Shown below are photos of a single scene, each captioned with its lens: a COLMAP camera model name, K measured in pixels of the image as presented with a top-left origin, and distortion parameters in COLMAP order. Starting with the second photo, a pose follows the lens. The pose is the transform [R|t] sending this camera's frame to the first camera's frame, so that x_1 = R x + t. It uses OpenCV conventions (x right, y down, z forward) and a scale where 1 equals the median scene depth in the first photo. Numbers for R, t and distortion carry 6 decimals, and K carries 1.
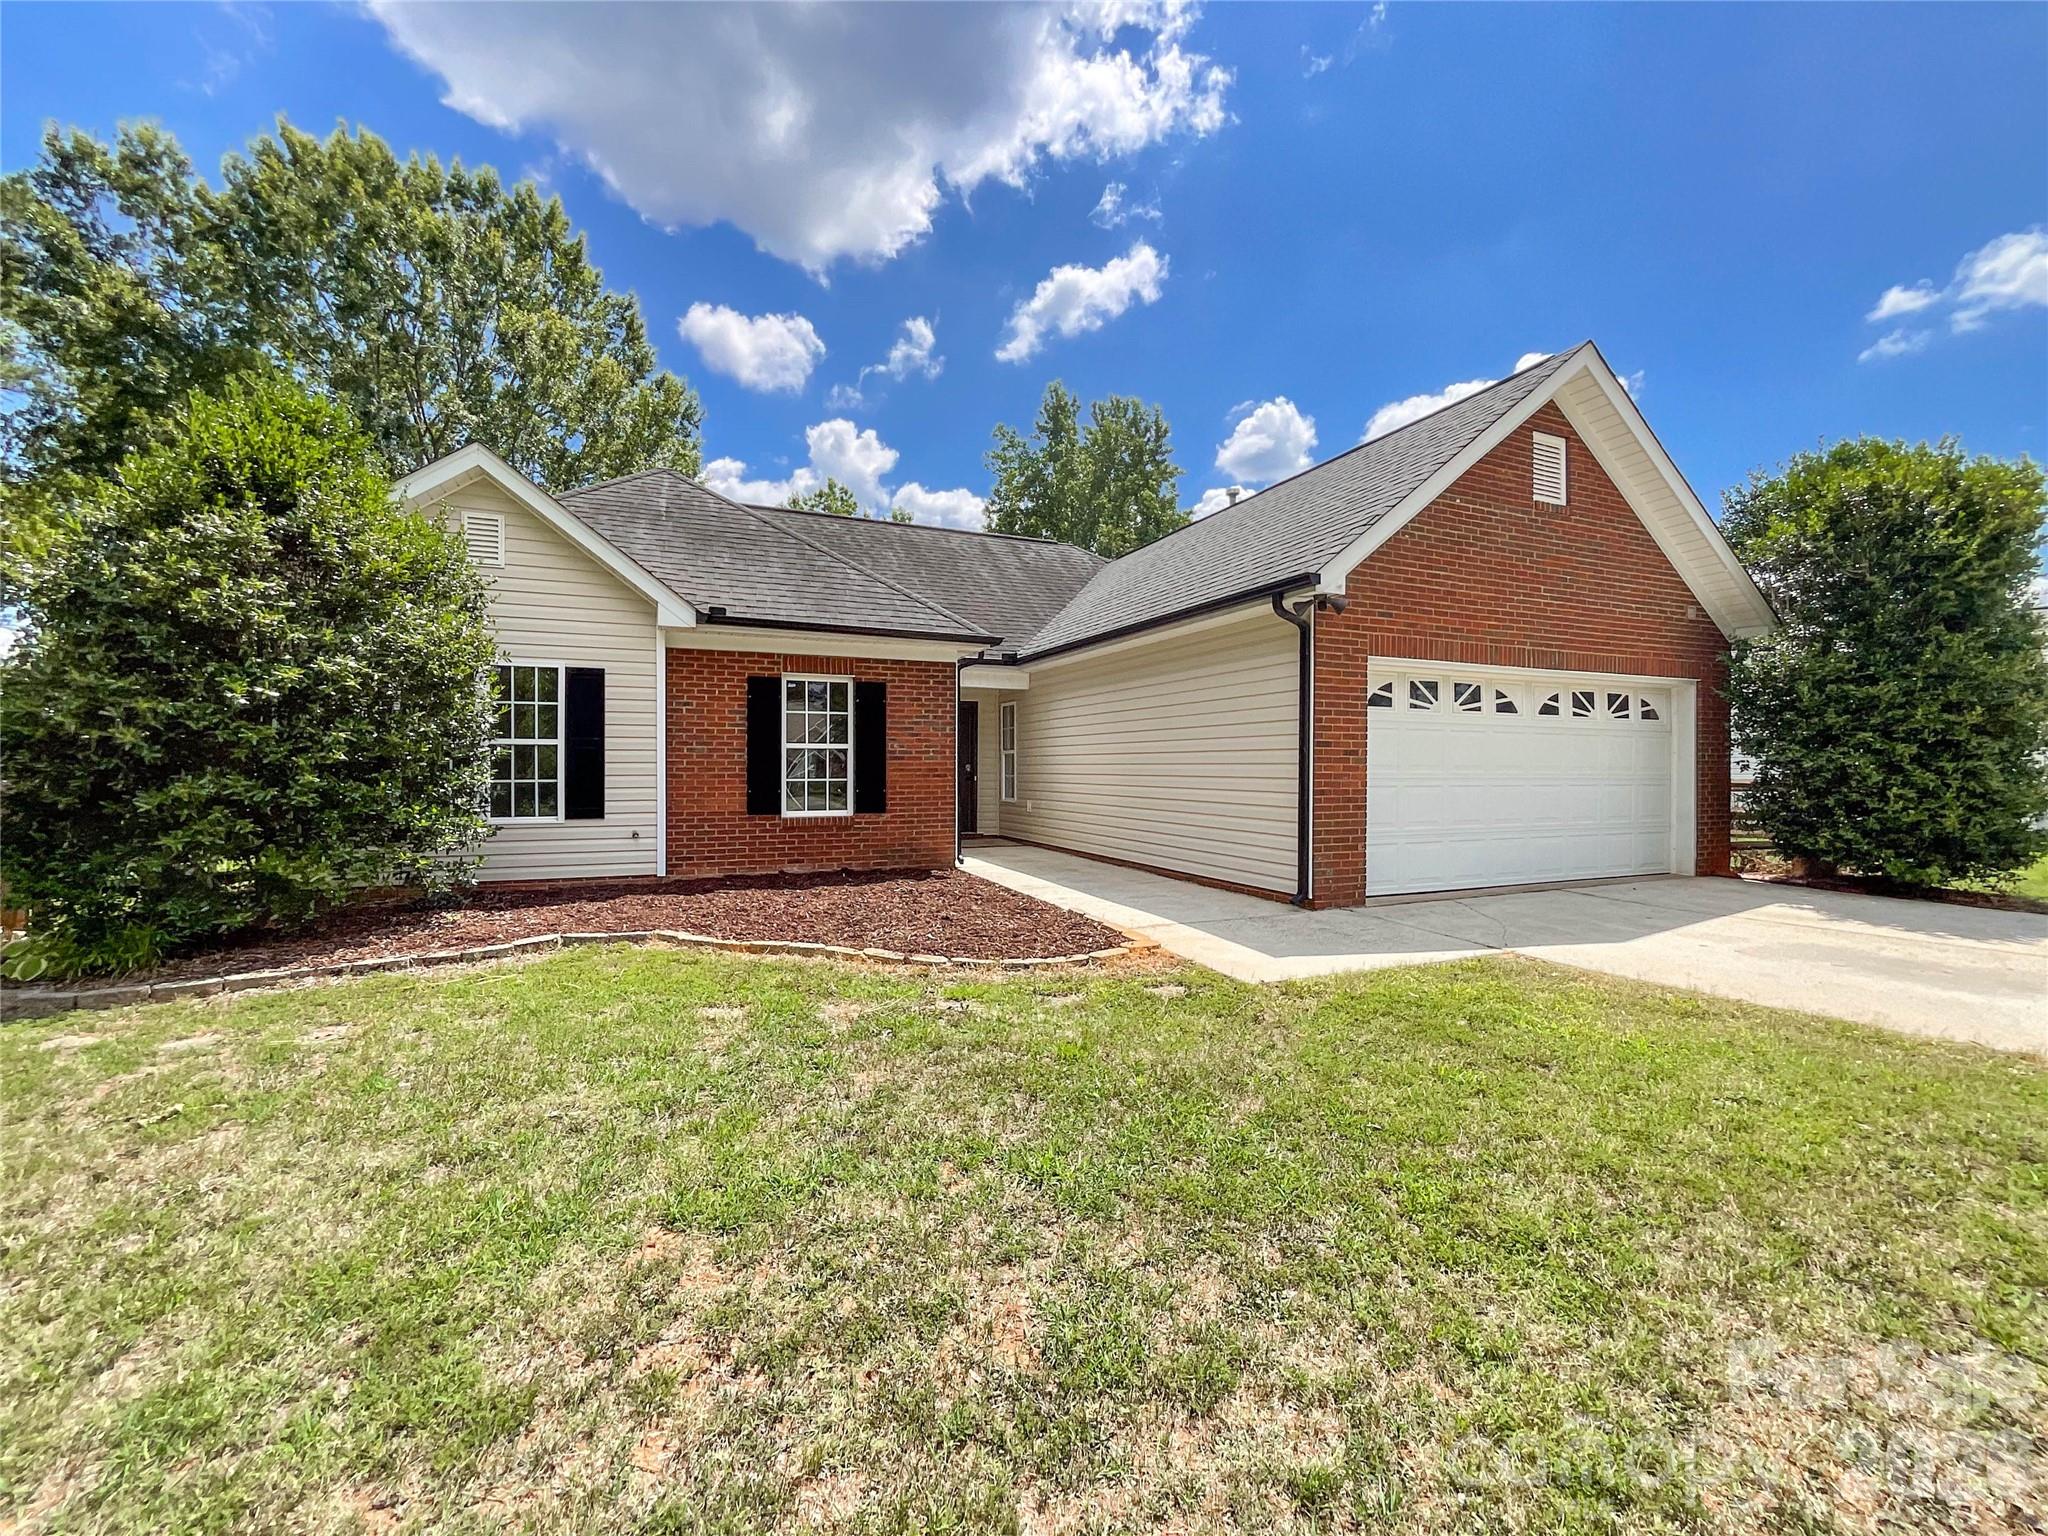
lens RADIAL K [[842.4, 0, 1024.0], [0, 842.4, 768.0], [0, 0, 1]] dist [-0.008107, -0.000055]
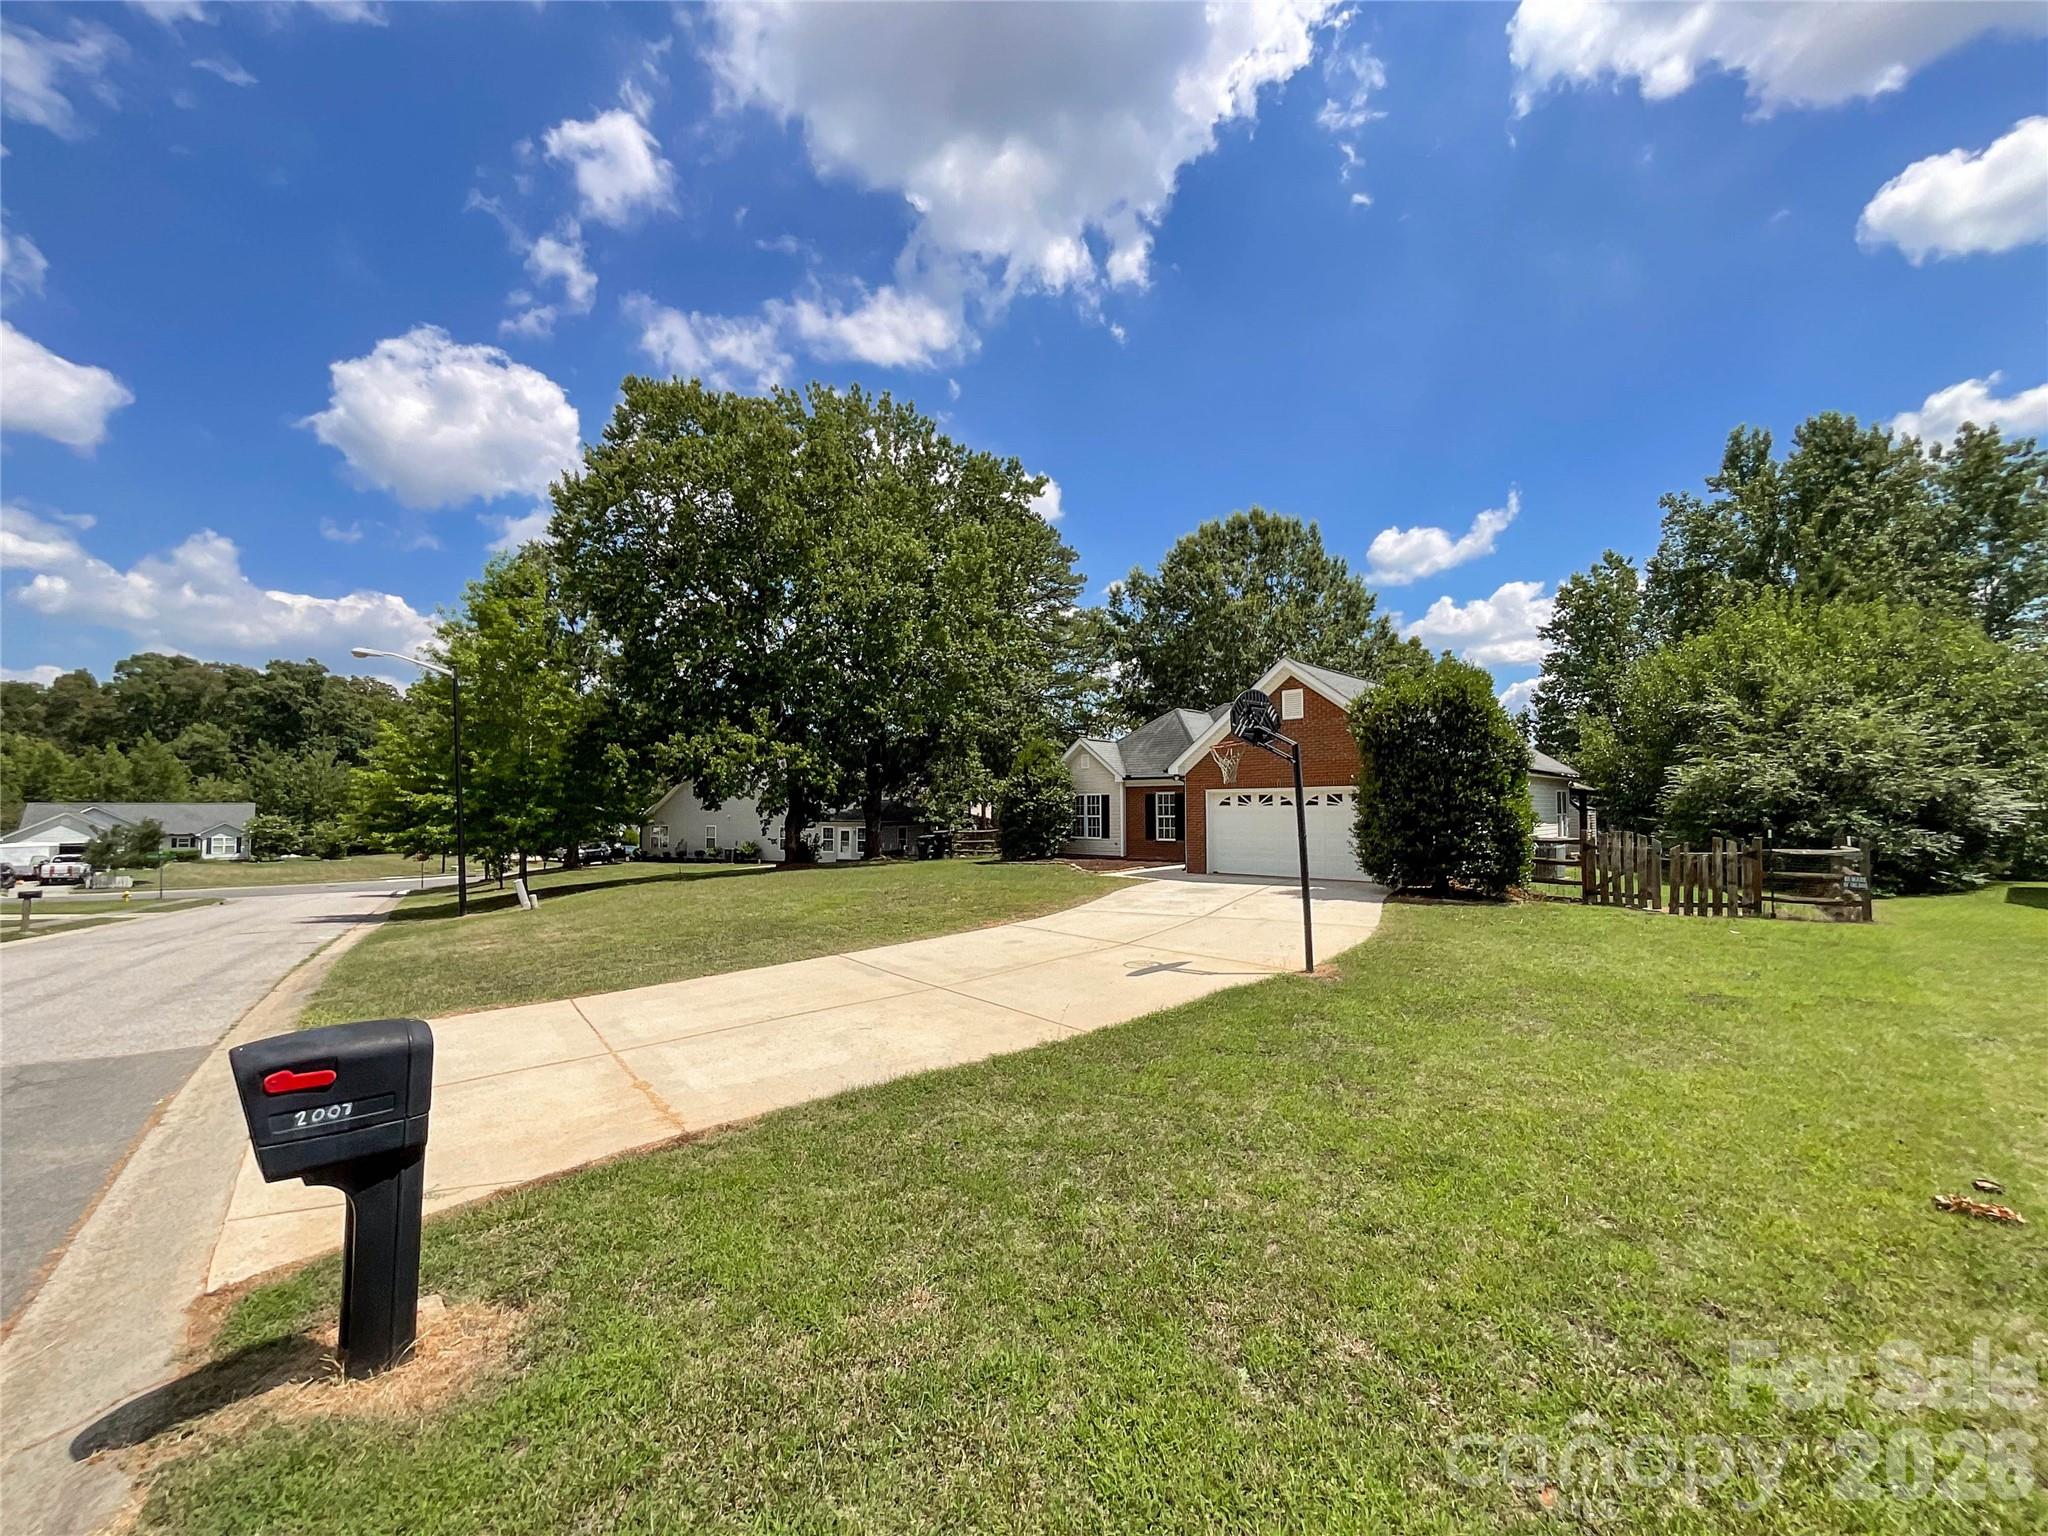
lens RADIAL K [[842.4, 0, 1024.0], [0, 842.4, 768.0], [0, 0, 1]] dist [-0.008107, -0.000055]
pose [[0.374086, -0.050235, -0.926032, 2.576447], [0.003931, 0.998609, -0.052583, -0.049673], [0.927386, 0.016030, 0.373763, -0.614729]]
